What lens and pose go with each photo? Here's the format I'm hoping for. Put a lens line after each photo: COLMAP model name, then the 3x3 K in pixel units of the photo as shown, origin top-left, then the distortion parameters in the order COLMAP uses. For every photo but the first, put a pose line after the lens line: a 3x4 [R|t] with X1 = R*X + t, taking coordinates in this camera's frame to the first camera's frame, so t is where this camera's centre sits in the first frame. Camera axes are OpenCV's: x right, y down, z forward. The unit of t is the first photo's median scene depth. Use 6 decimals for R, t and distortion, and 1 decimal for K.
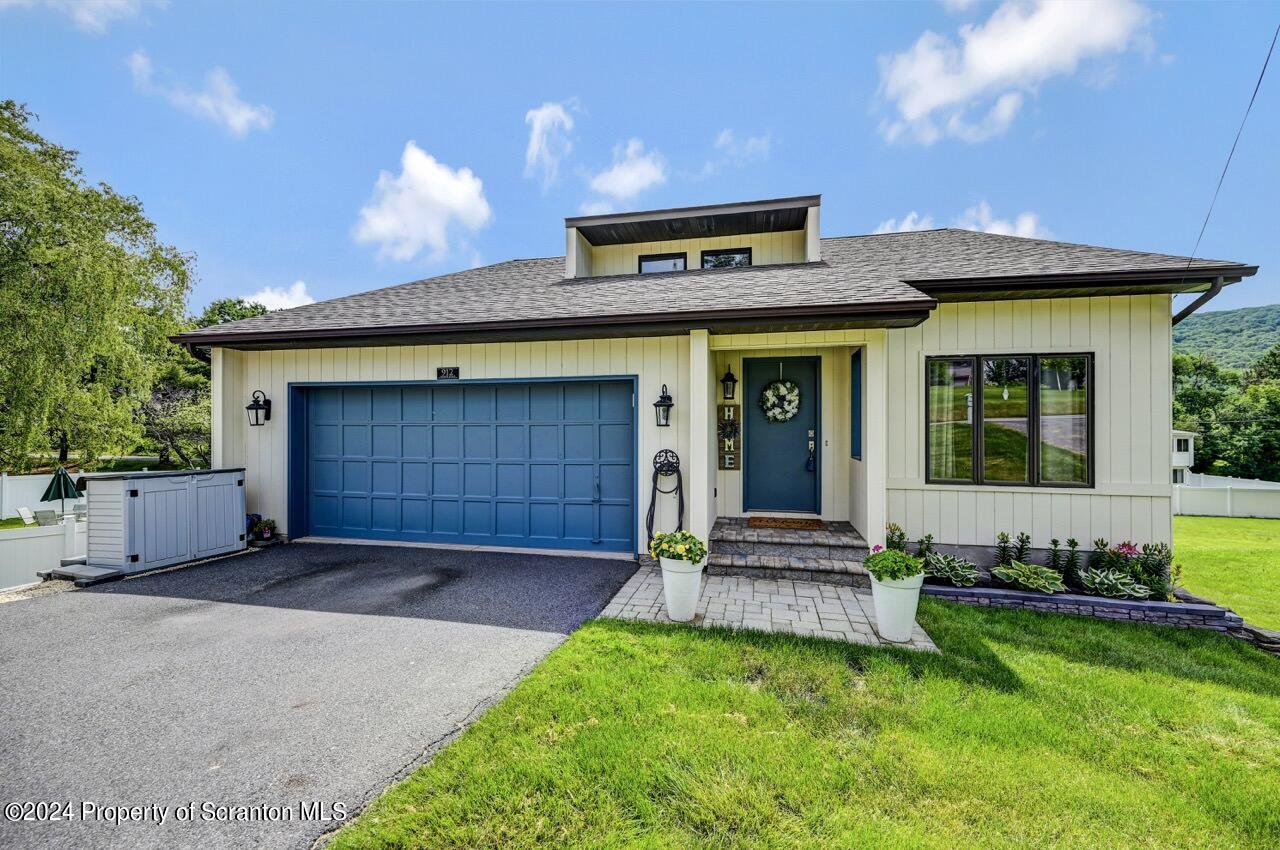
lens RADIAL K [[519.6, 0, 645.4], [0, 519.6, 421.3], [0, 0, 1]] dist [-0.000462, -0.000571]
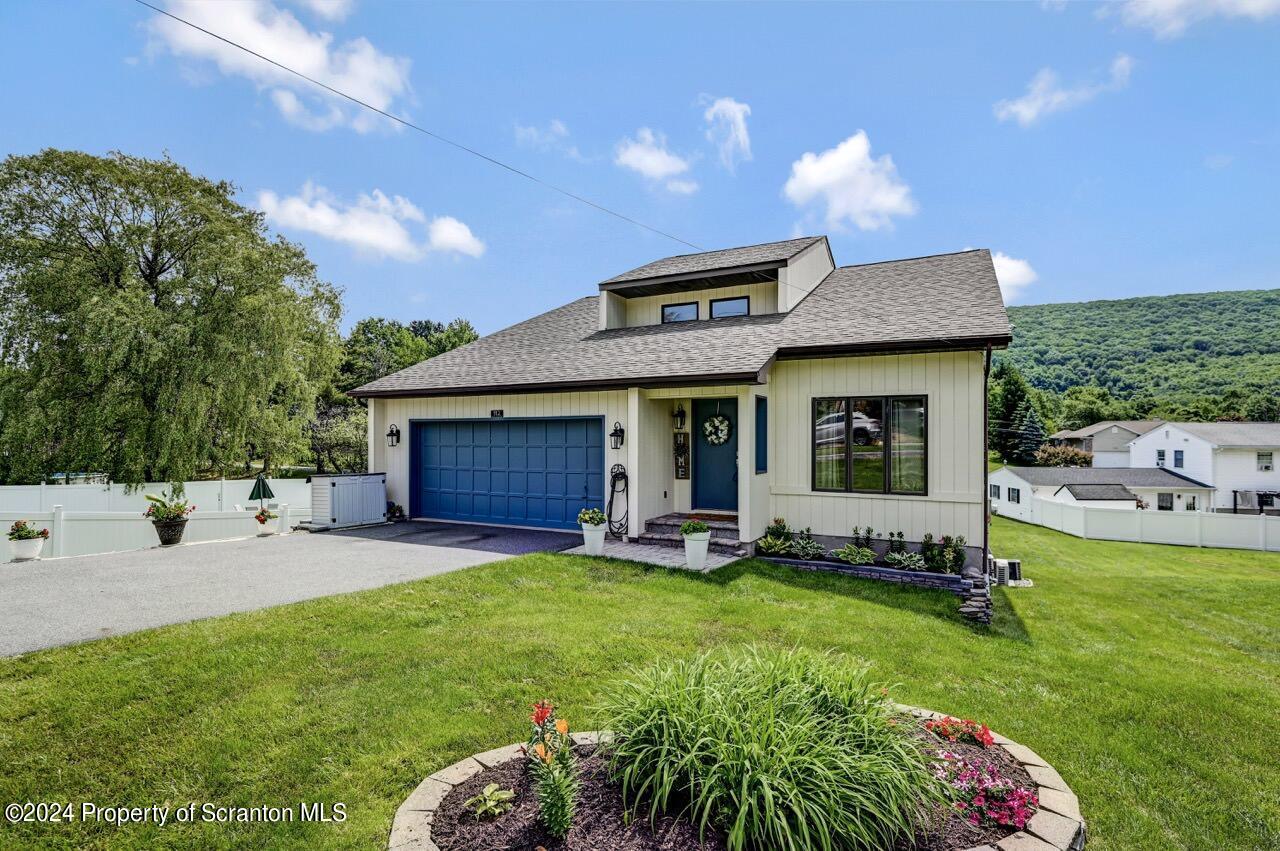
lens RADIAL K [[616.3, 0, 637.0], [0, 616.3, 431.3], [0, 0, 1]] dist [-0.000713, 0.000019]
pose [[0.964780, -0.002999, -0.263042, 0.494286], [0.002830, 0.999995, -0.001020, -0.035151], [0.263044, 0.000240, 0.964784, -0.652878]]
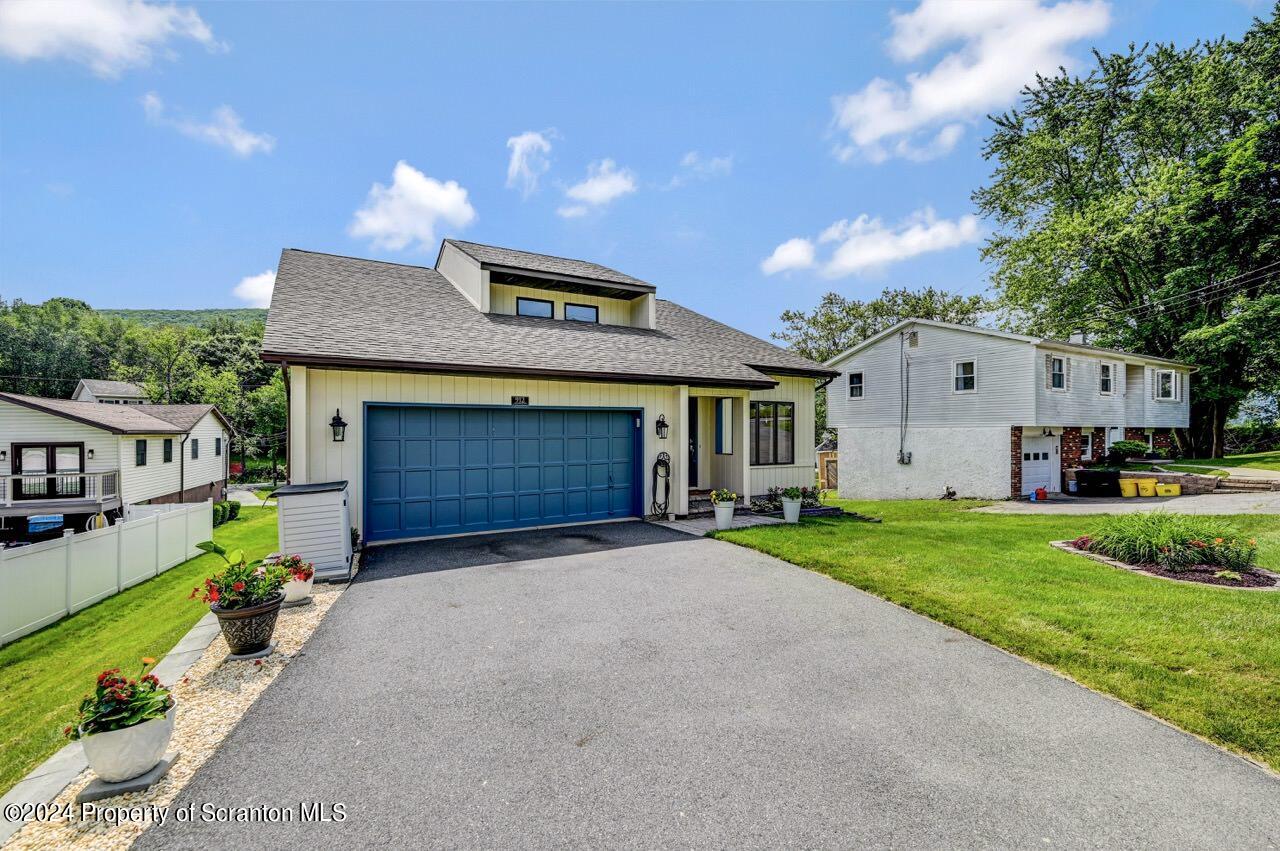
lens RADIAL K [[565.8, 0, 636.3], [0, 565.8, 427.3], [0, 0, 1]] dist [-0.000100, -0.000004]
pose [[0.737649, 0.002083, 0.675181, -1.108837], [-0.007286, 0.999962, 0.004874, -0.030839], [-0.675145, -0.008515, 0.737636, -0.283736]]
